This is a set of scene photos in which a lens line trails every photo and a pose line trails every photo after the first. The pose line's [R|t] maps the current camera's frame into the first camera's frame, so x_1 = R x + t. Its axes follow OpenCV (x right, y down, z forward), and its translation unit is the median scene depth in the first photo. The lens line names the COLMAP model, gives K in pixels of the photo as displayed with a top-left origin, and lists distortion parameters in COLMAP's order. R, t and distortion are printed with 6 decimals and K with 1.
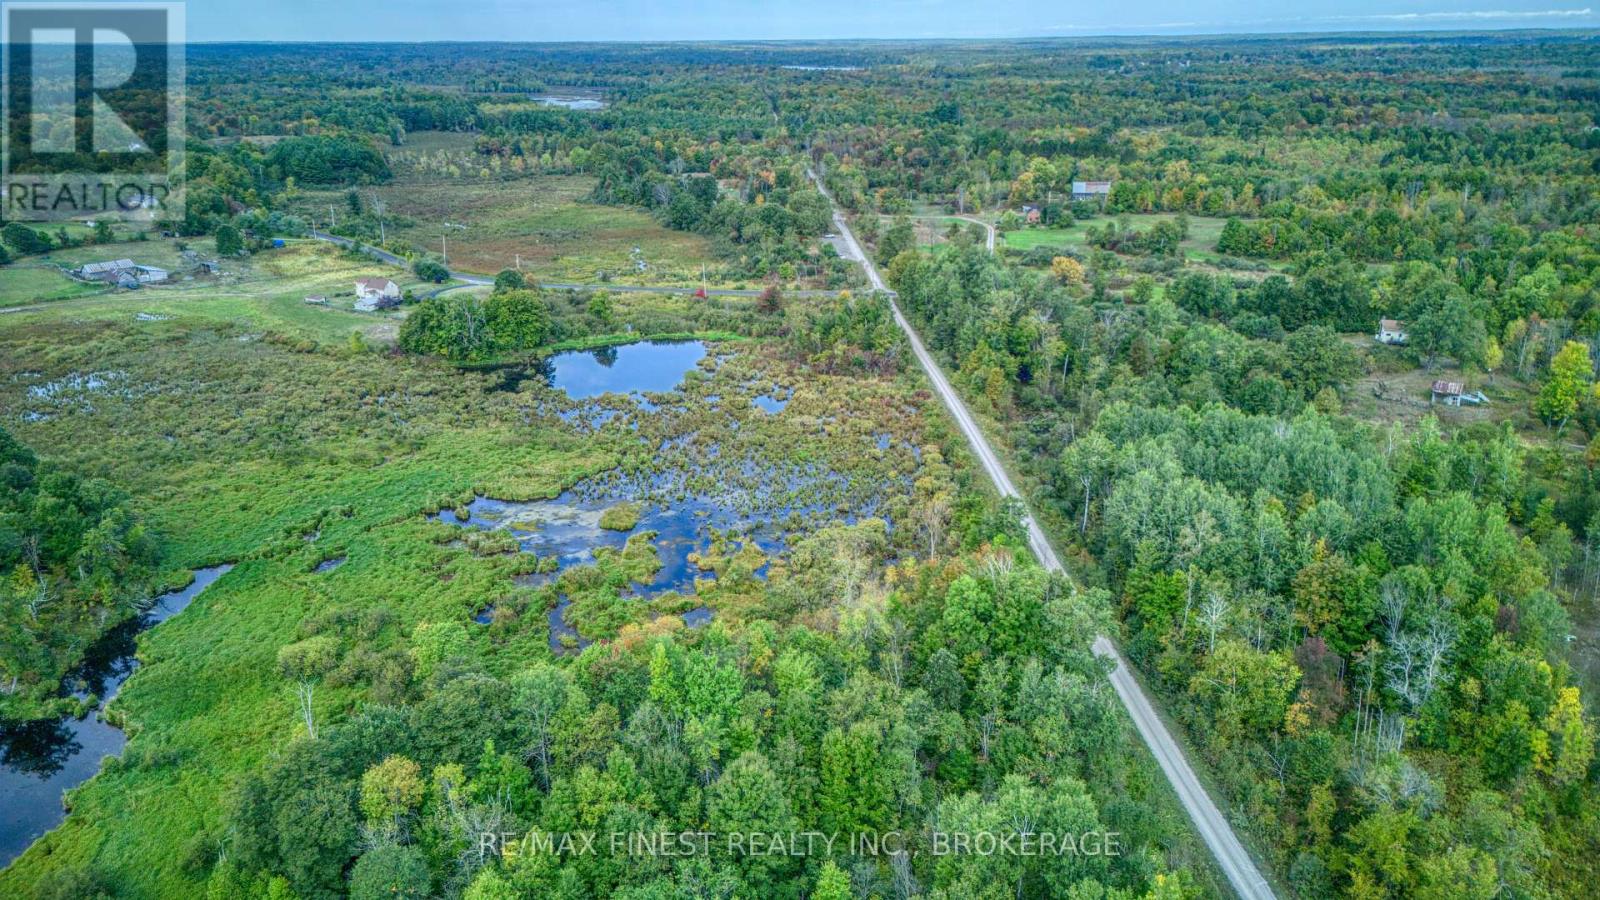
lens RADIAL K [[1116.4, 0, 800.0], [0, 1116.4, 450.0], [0, 0, 1]] dist [0.078321, -0.077083]
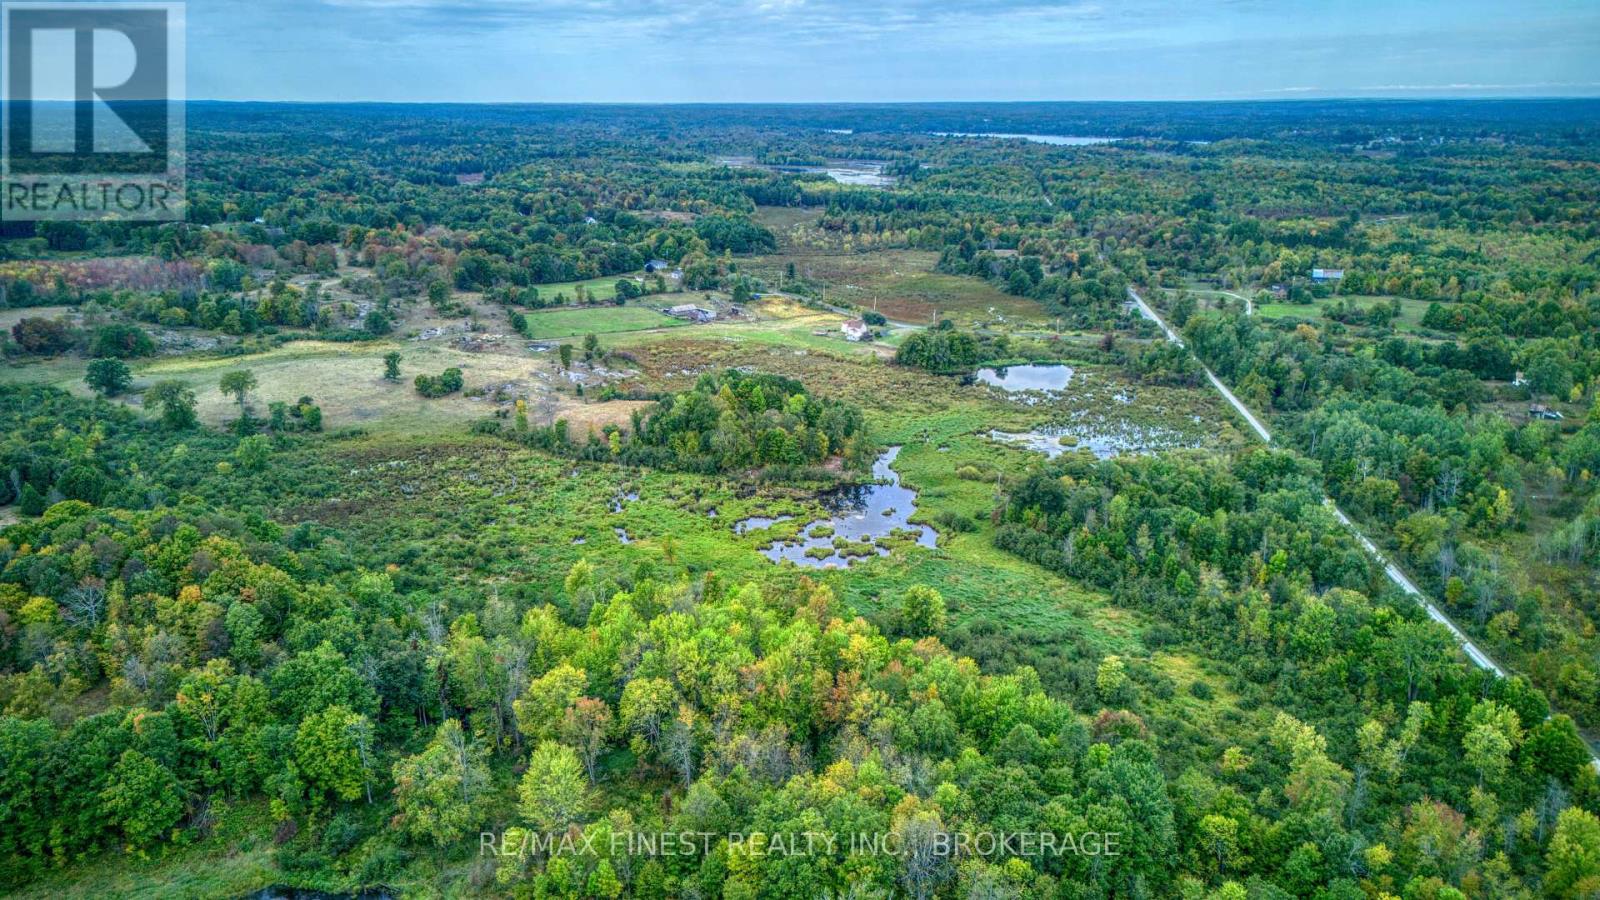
lens RADIAL K [[1116.4, 0, 800.0], [0, 1116.4, 450.0], [0, 0, 1]] dist [0.078321, -0.077083]
pose [[0.982024, 0.063103, -0.177898, -0.105183], [-0.071308, 0.996648, -0.040106, 0.074058], [0.174770, 0.052070, 0.983231, -0.422775]]
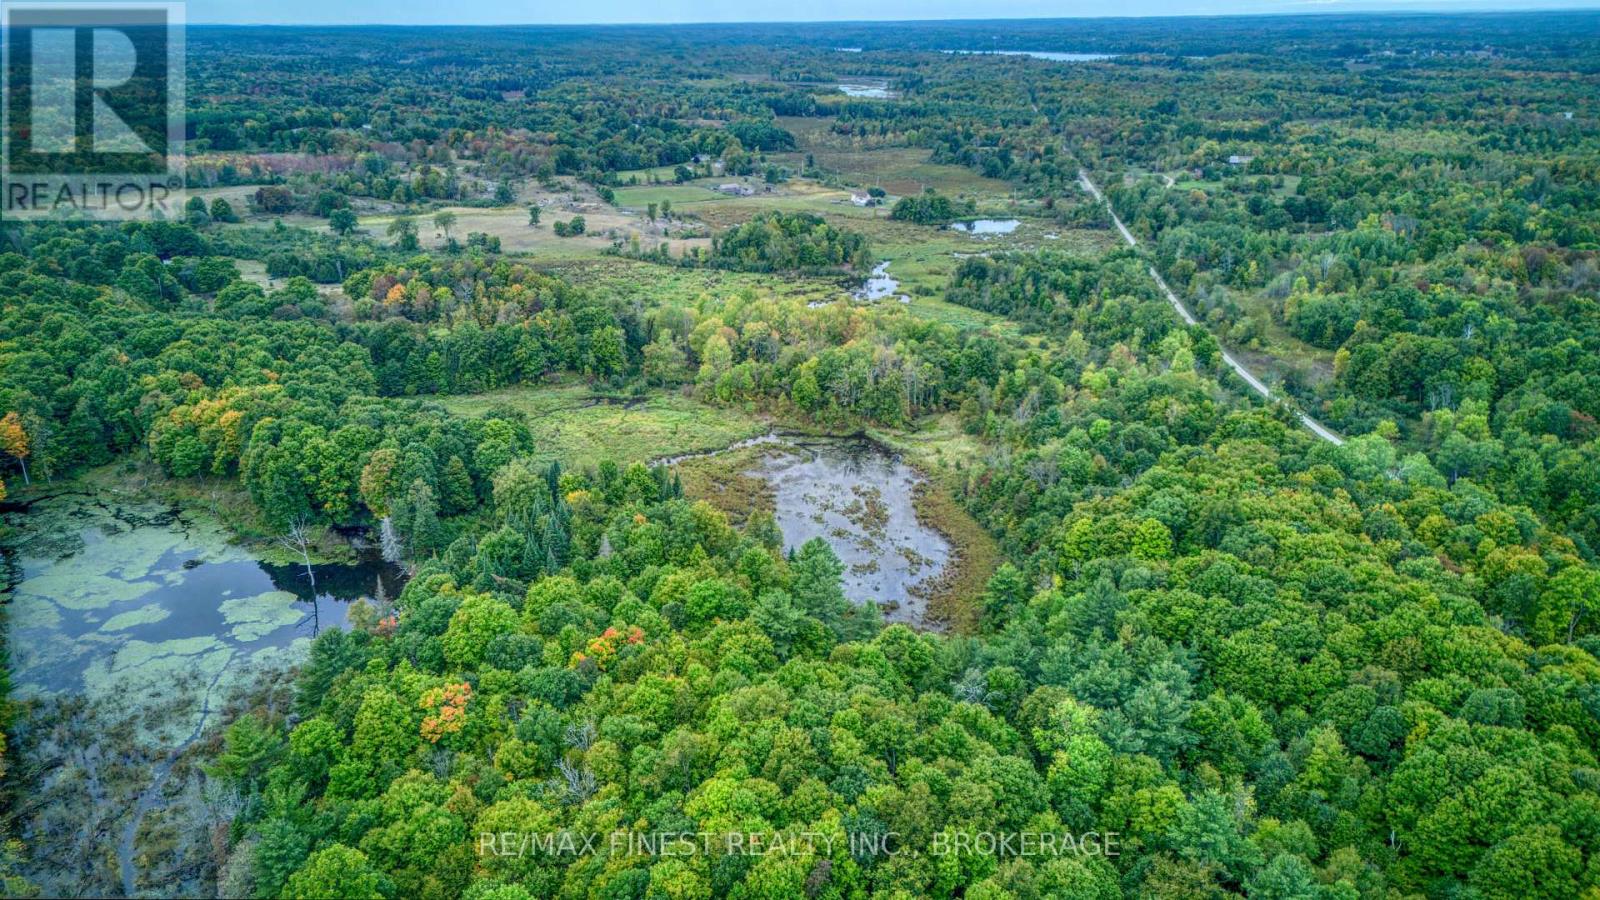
lens RADIAL K [[1128.4, 0, 786.6], [0, 1128.4, 453.8], [0, 0, 1]] dist [0.064770, -0.055372]
pose [[0.978612, 0.073478, -0.192147, -0.042388], [-0.069964, 0.997236, 0.025021, 0.211241], [0.193454, -0.011042, 0.981047, -0.810213]]
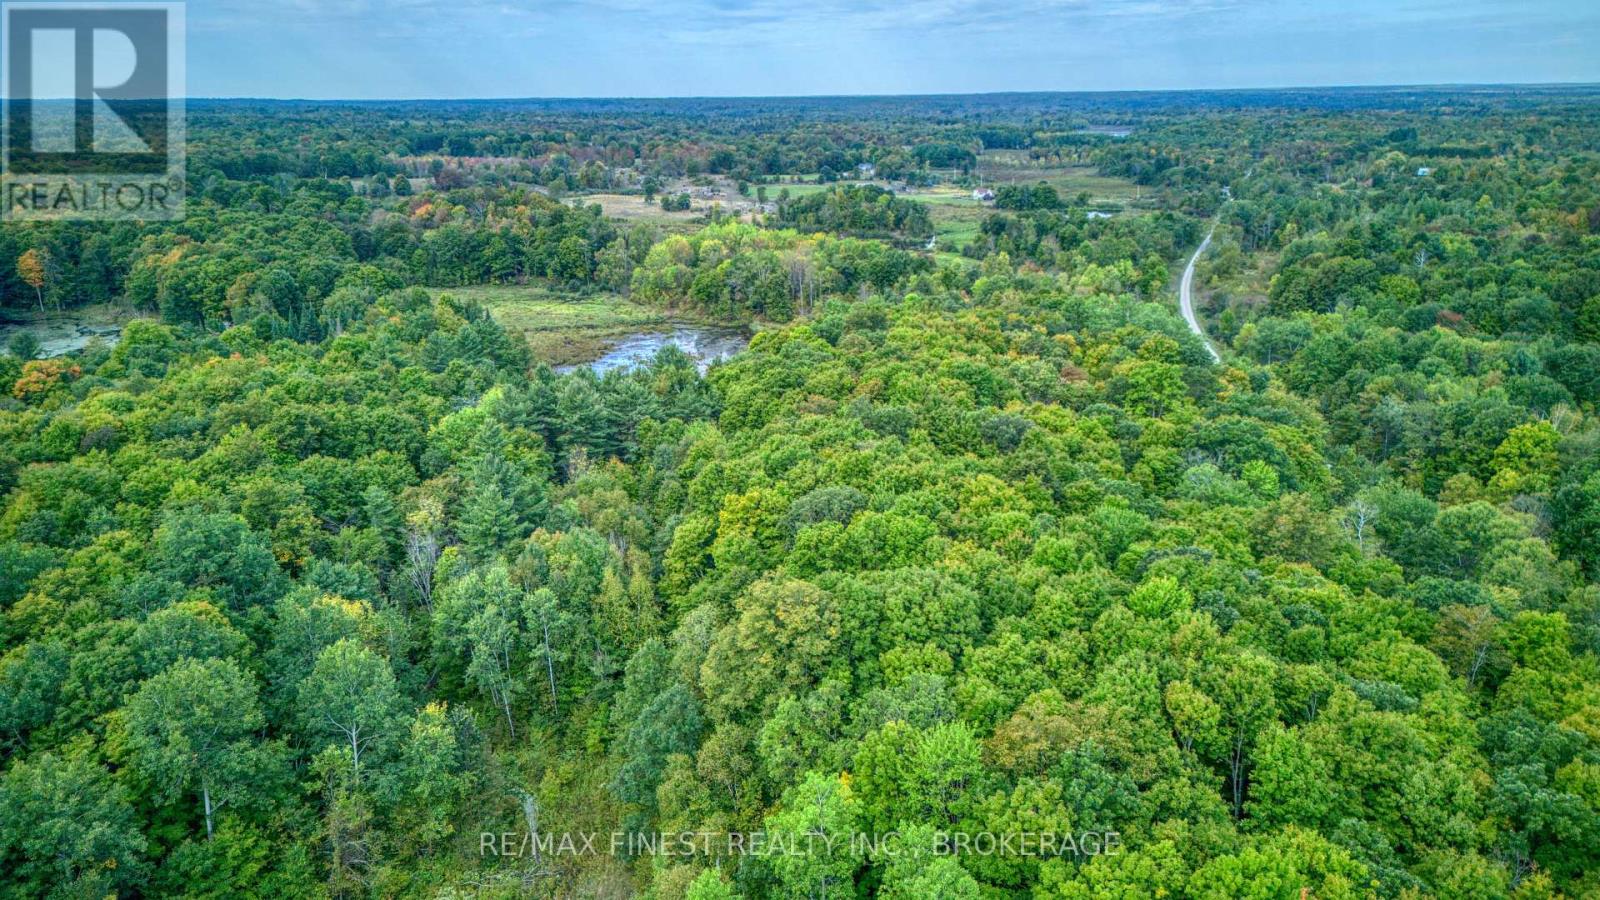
lens RADIAL K [[1116.4, 0, 800.0], [0, 1116.4, 450.0], [0, 0, 1]] dist [0.078321, -0.077083]
pose [[0.896687, 0.132567, -0.422348, 0.201840], [-0.149329, 0.988765, -0.006686, 0.288196], [0.416717, 0.069064, 0.906409, -0.750139]]
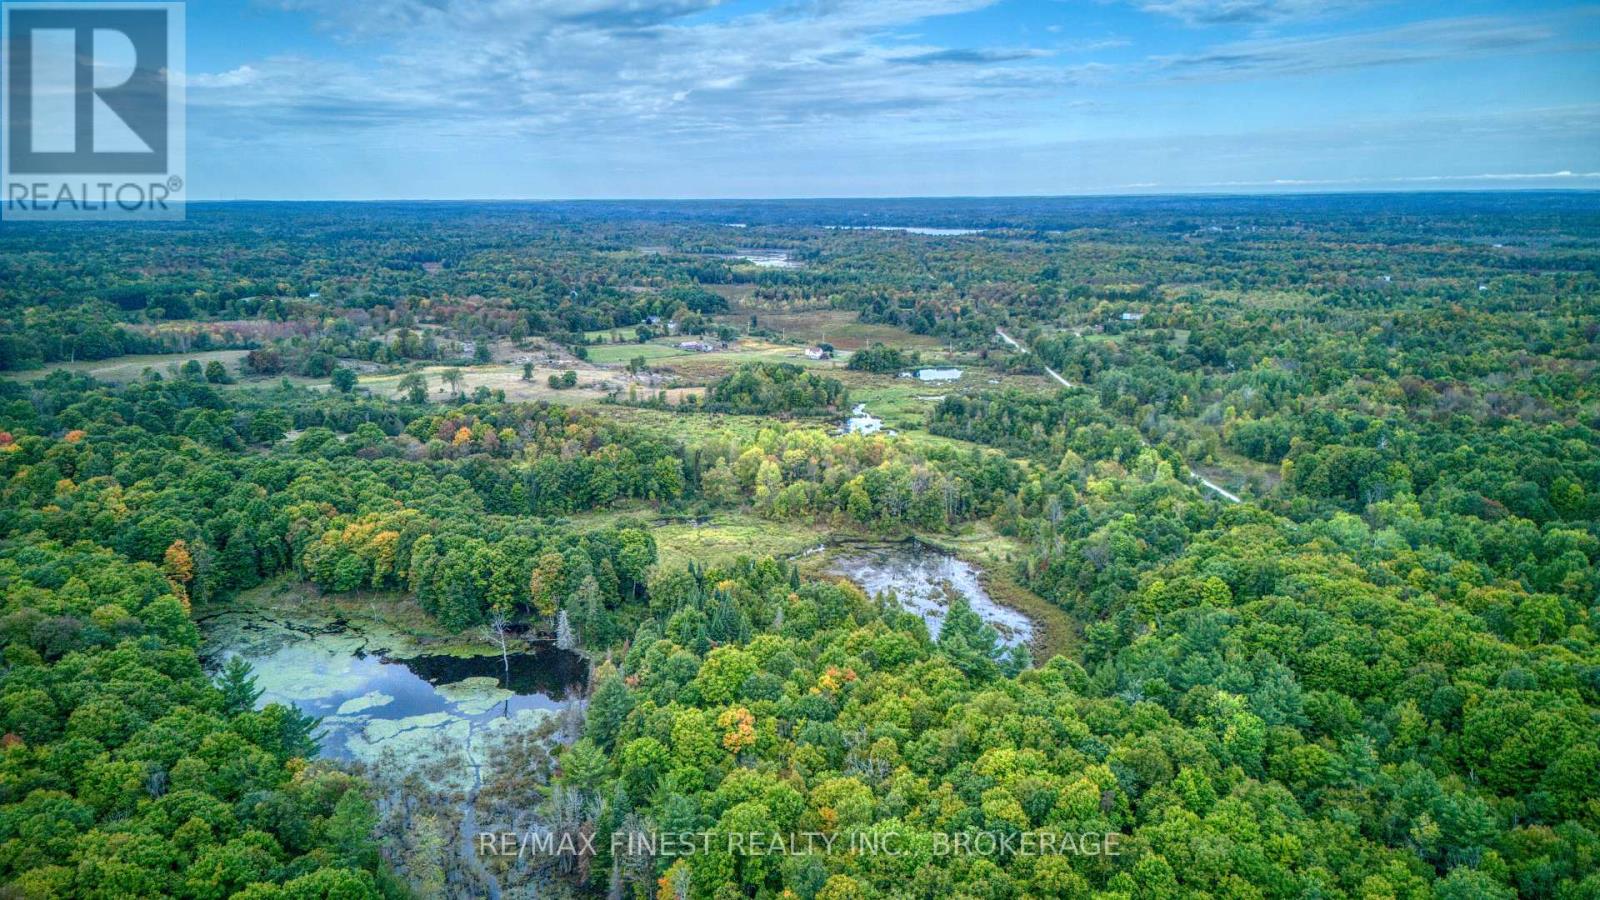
lens RADIAL K [[1116.4, 0, 800.0], [0, 1116.4, 450.0], [0, 0, 1]] dist [0.078321, -0.077083]
pose [[0.996399, 0.020111, -0.082365, -0.142840], [-0.030265, 0.991827, -0.123952, 0.249988], [0.079199, 0.125998, 0.988864, -0.918146]]
